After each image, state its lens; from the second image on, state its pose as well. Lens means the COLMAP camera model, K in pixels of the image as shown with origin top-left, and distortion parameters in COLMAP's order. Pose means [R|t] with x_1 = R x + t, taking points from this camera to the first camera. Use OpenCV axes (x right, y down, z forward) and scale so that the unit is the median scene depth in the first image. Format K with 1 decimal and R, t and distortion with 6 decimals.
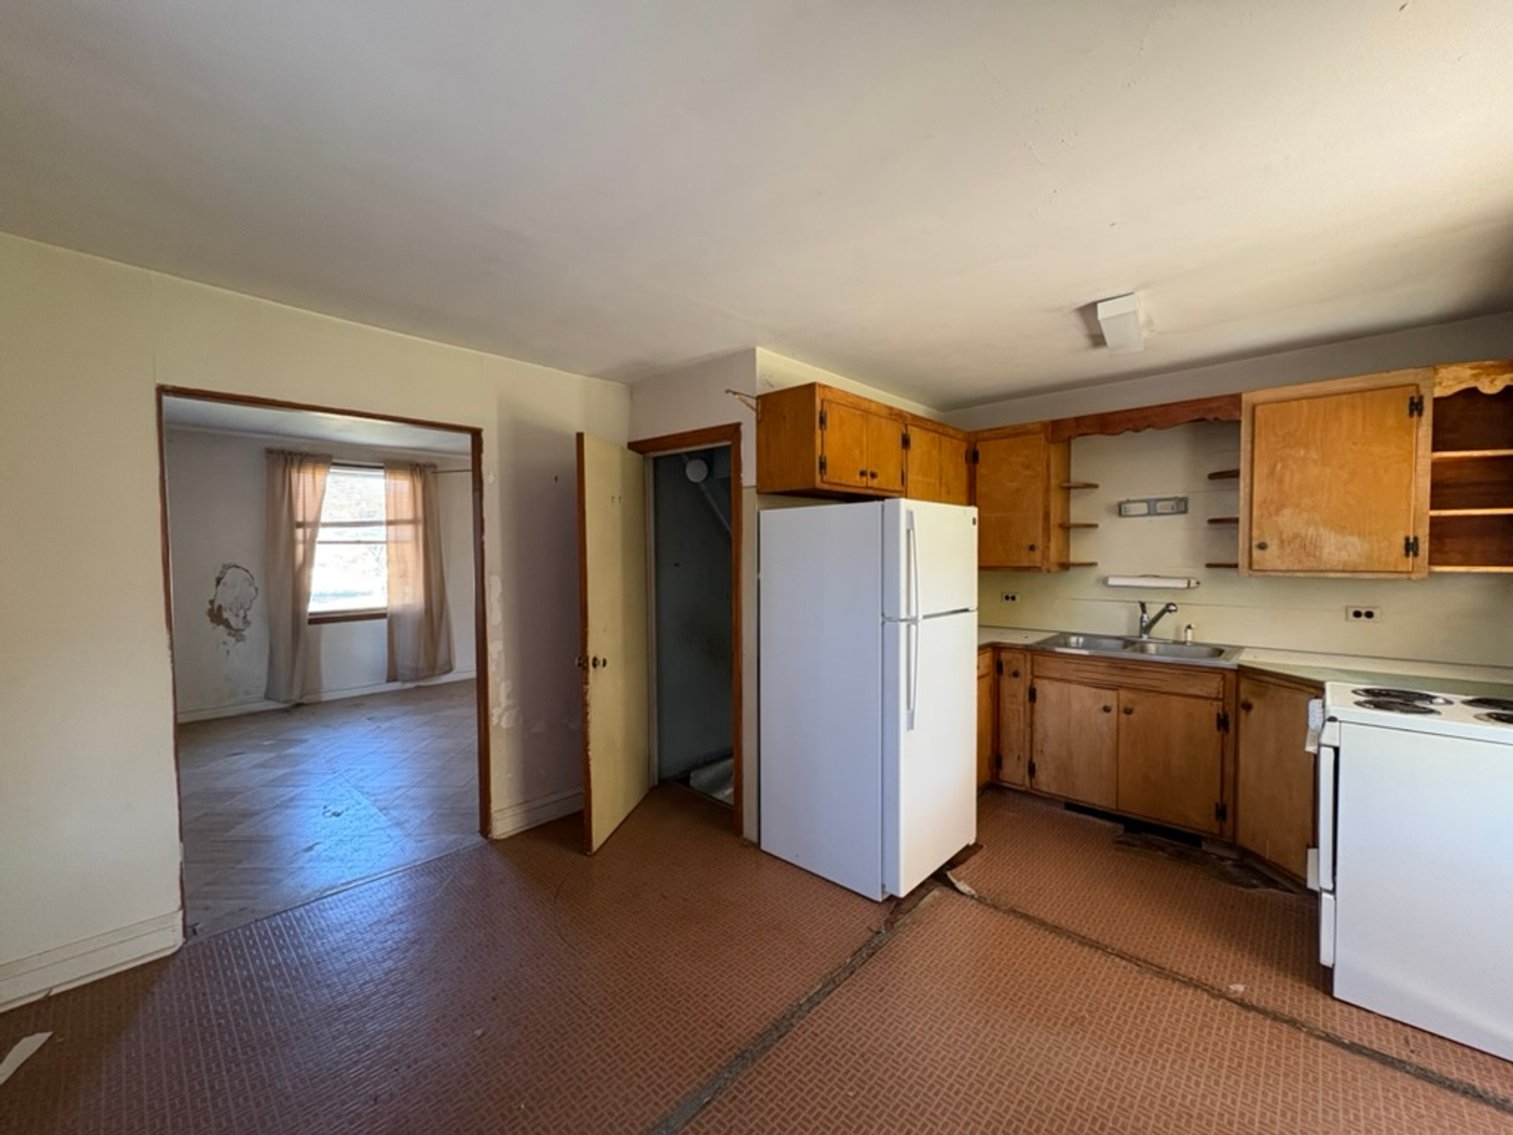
lens RADIAL K [[596.1, 0, 756.5], [0, 596.1, 567.5], [0, 0, 1]] dist [0.000422, -0.000073]
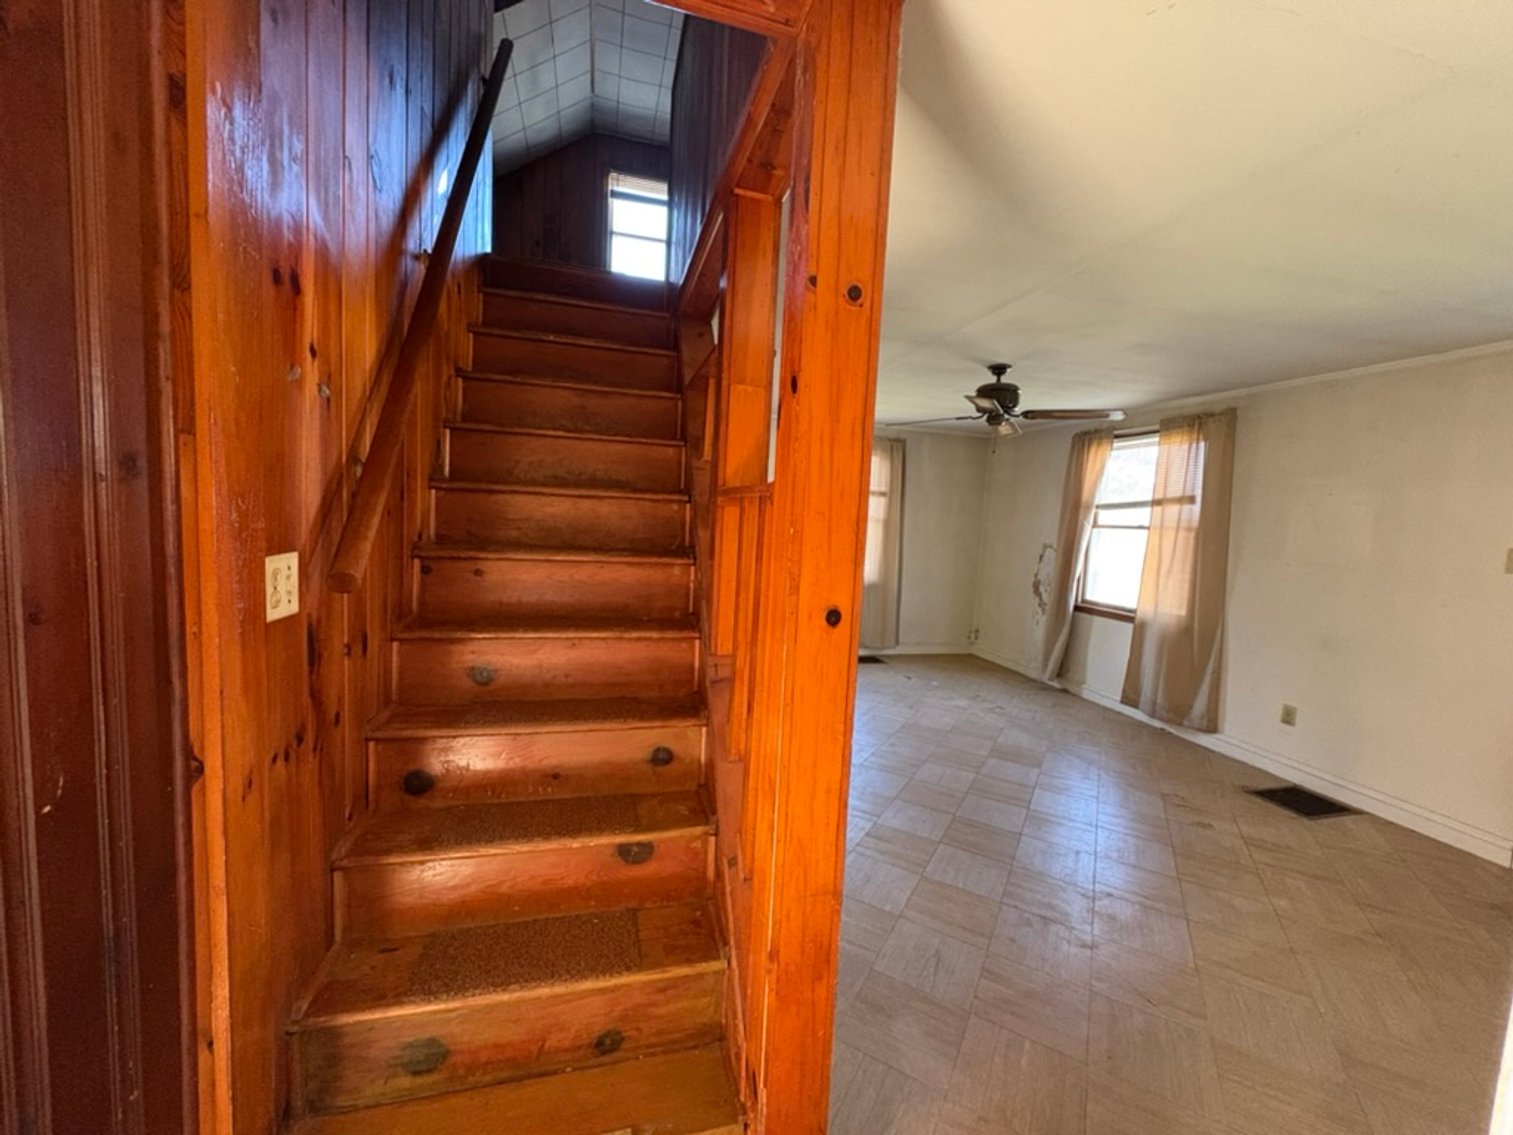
lens RADIAL K [[596.1, 0, 756.5], [0, 596.1, 567.5], [0, 0, 1]] dist [0.000422, -0.000073]
pose [[-0.523398, 0.050556, -0.850587, 0.321234], [-0.081990, 0.990618, 0.109330, -0.035966], [0.848135, 0.126963, -0.514342, 1.017479]]
